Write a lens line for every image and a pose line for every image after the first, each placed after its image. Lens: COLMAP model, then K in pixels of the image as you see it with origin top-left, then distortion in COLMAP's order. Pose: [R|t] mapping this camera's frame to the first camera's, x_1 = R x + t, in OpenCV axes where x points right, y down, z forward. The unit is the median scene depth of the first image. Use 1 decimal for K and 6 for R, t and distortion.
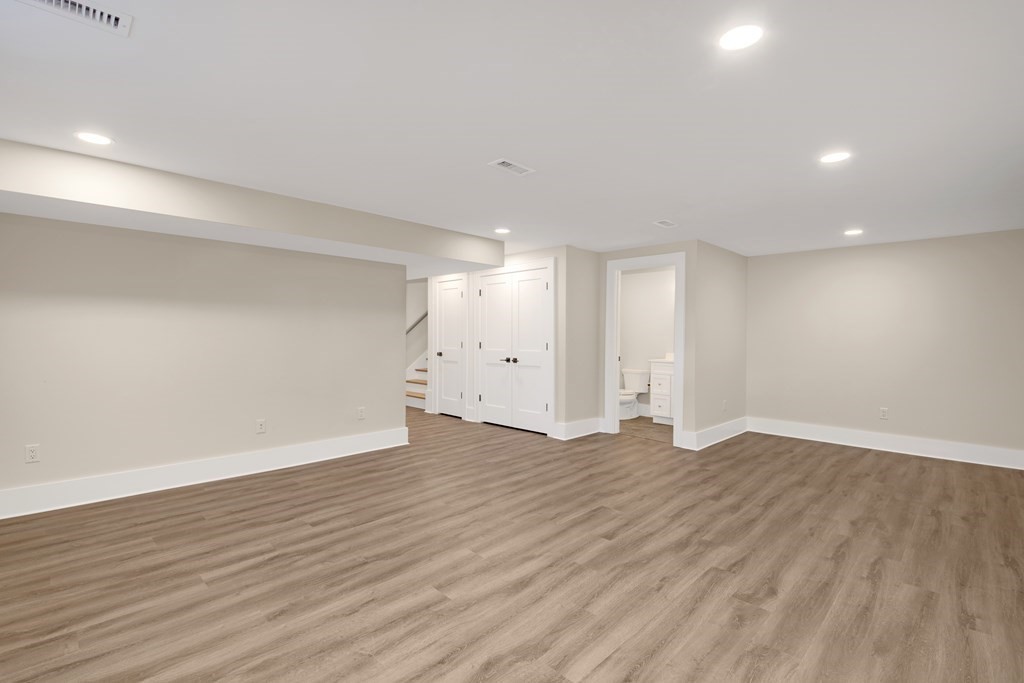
lens RADIAL K [[469.6, 0, 510.6], [0, 469.6, 331.0], [0, 0, 1]] dist [-0.001979, -0.000780]
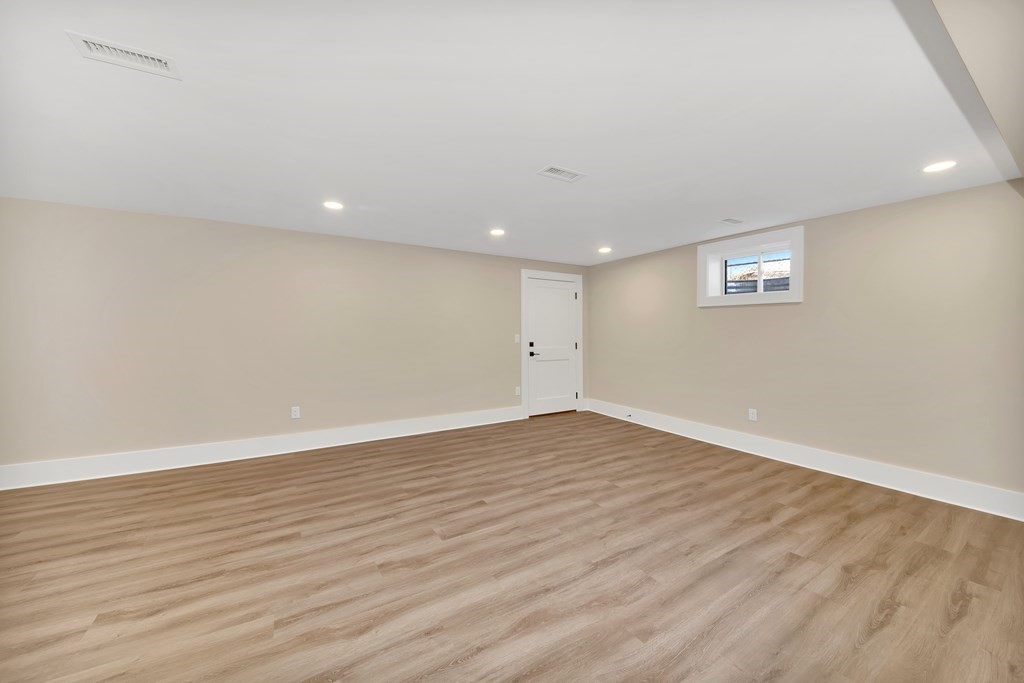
lens RADIAL K [[377.4, 0, 512.6], [0, 377.4, 327.7], [0, 0, 1]] dist [-0.000628, -0.005861]
pose [[-0.974681, -0.009964, 0.223378, -0.073369], [-0.014508, 0.999720, -0.018710, 0.022082], [-0.223129, -0.021477, -0.974552, 1.930191]]
